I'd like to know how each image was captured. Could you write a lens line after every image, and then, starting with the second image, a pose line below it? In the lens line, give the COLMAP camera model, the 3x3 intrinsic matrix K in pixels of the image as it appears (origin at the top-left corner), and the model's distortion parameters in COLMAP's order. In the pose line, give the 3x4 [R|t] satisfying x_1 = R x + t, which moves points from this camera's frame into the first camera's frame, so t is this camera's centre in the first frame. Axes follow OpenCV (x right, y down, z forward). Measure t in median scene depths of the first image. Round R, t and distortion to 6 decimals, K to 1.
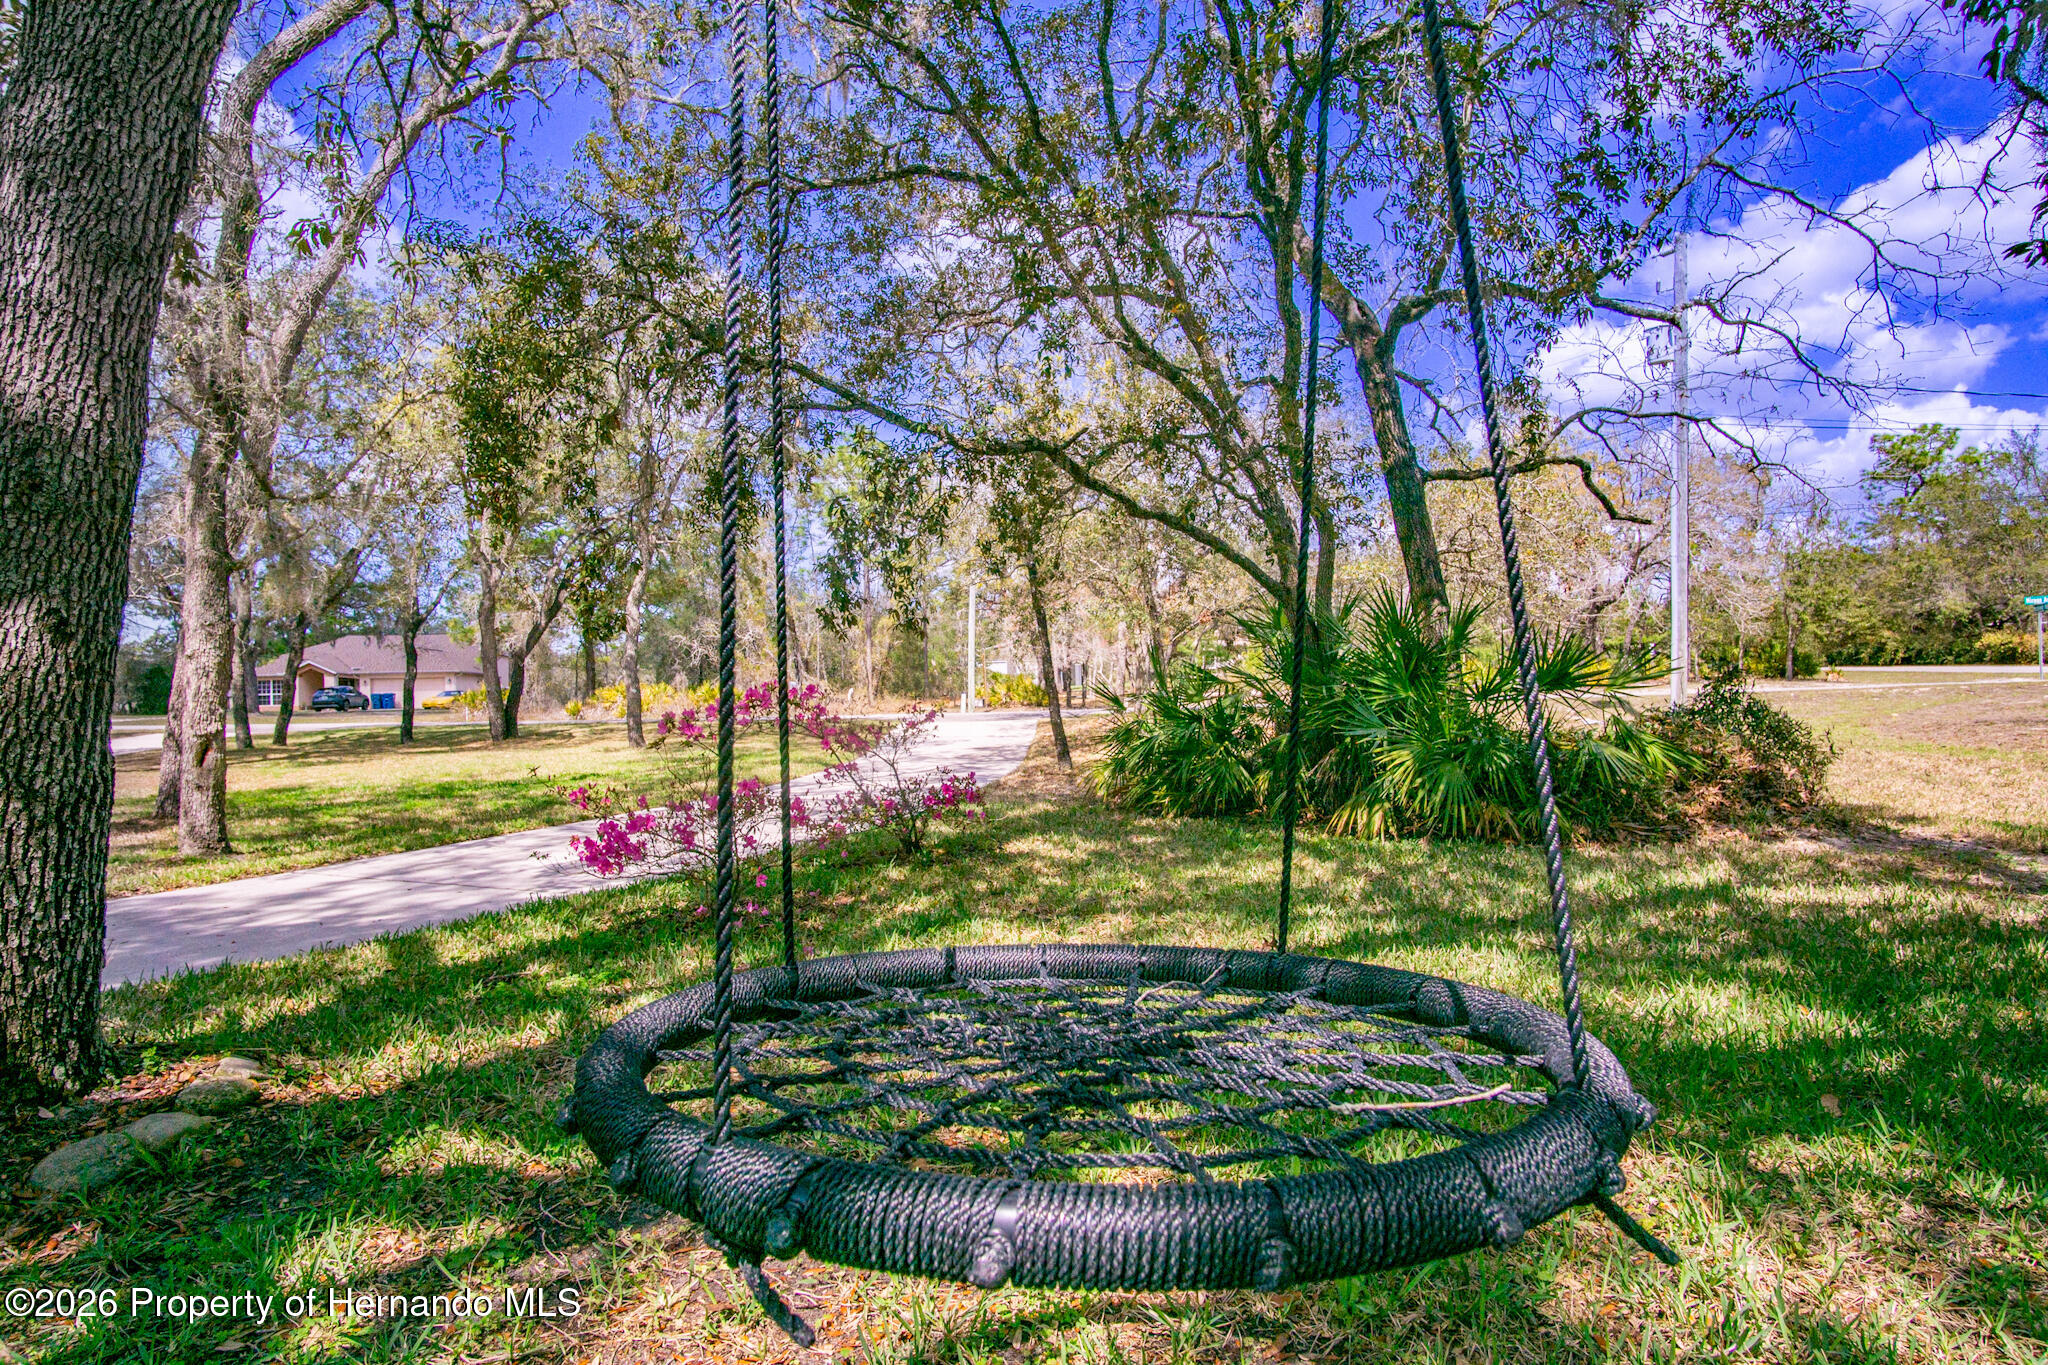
lens RADIAL K [[1479.0, 0, 1016.7], [0, 1479.0, 686.4], [0, 0, 1]] dist [-0.040505, -0.000151]
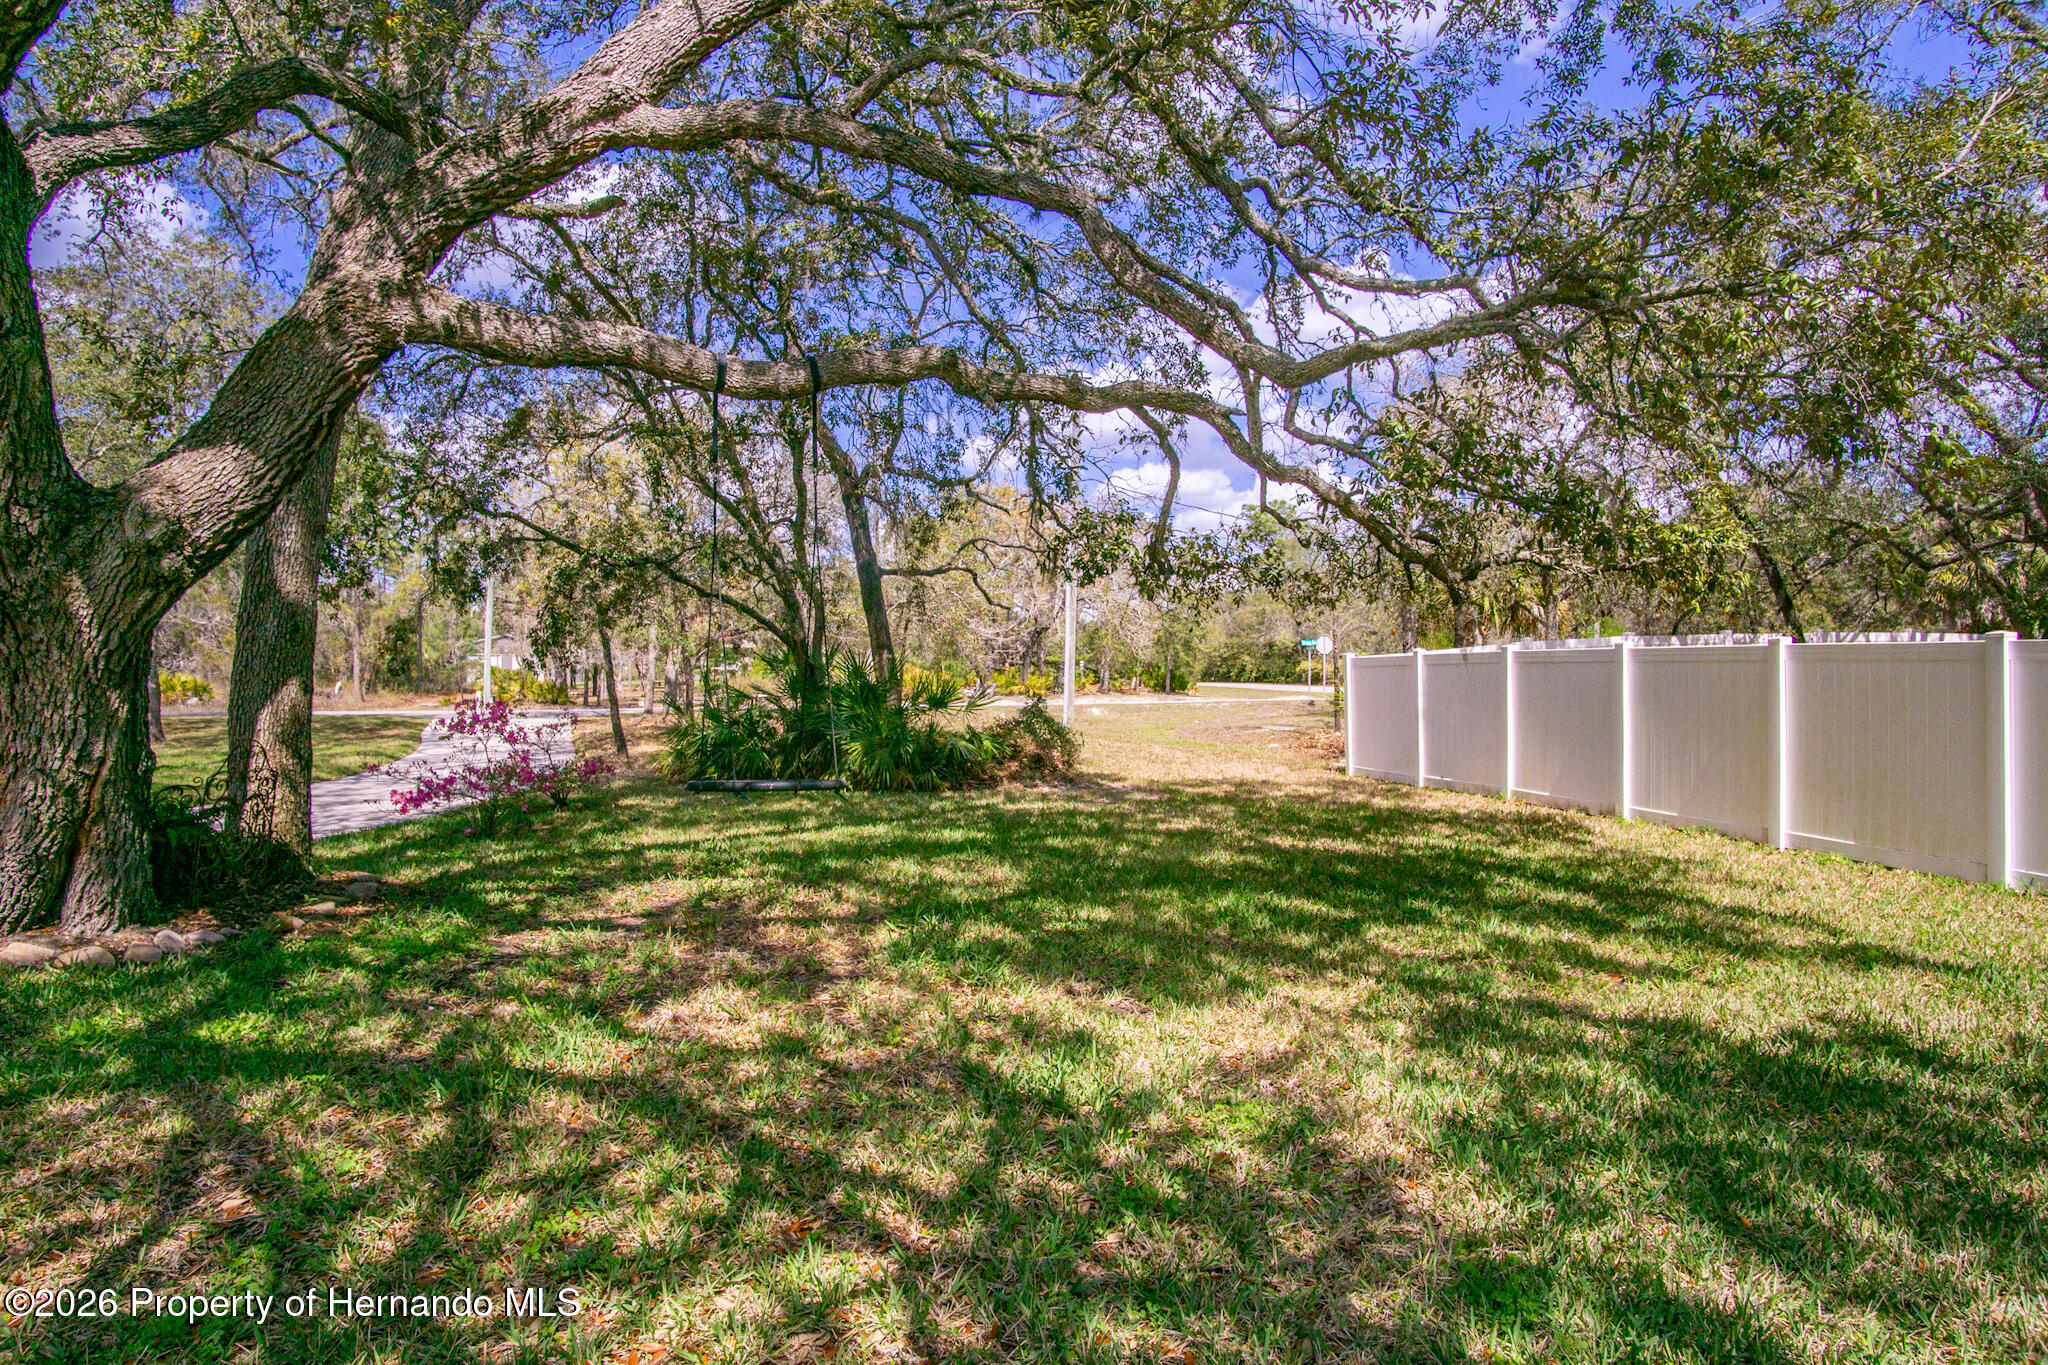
lens RADIAL K [[1479.0, 0, 1018.3], [0, 1479.0, 685.4], [0, 0, 1]] dist [-0.040505, -0.000151]
pose [[0.944649, 0.014172, 0.327776, -0.105418], [-0.014633, 0.999892, -0.001060, -0.020005], [-0.327756, -0.003795, 0.944755, -0.557682]]
